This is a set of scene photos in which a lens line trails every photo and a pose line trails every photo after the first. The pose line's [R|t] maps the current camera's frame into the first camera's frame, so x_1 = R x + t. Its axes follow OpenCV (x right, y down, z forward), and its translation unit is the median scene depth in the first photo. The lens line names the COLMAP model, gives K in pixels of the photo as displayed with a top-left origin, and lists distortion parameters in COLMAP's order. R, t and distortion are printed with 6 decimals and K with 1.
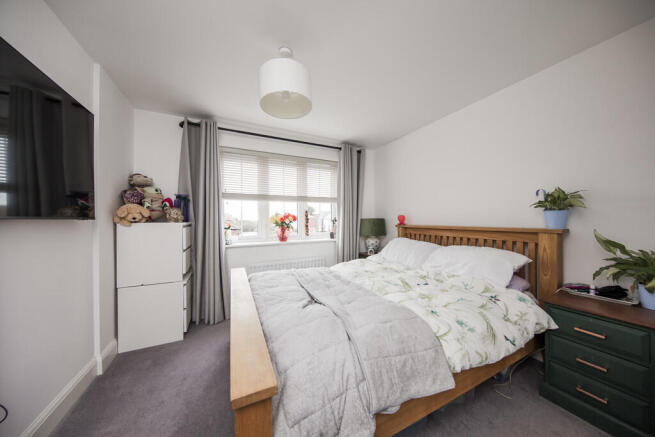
lens RADIAL K [[210.1, 0, 327.5], [0, 210.1, 218.5], [0, 0, 1]] dist [-0.007008, -0.000037]
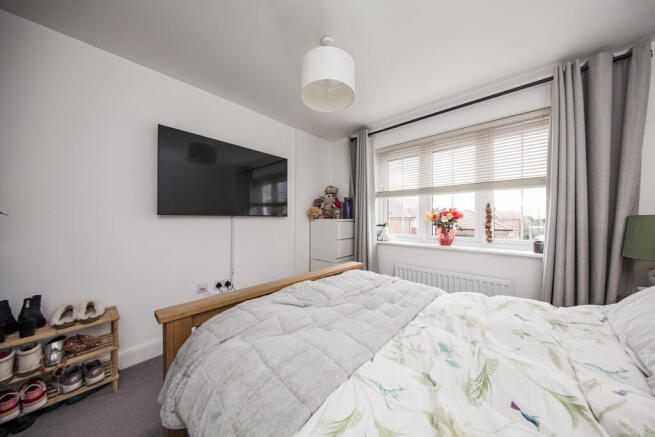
lens RADIAL K [[210.1, 0, 327.5], [0, 210.1, 218.5], [0, 0, 1]] dist [-0.007008, -0.000037]
pose [[0.357834, 0.013873, -0.933682, 0.357935], [0.001711, 0.999878, 0.015512, -0.003740], [0.933784, -0.007148, 0.357767, 0.323448]]
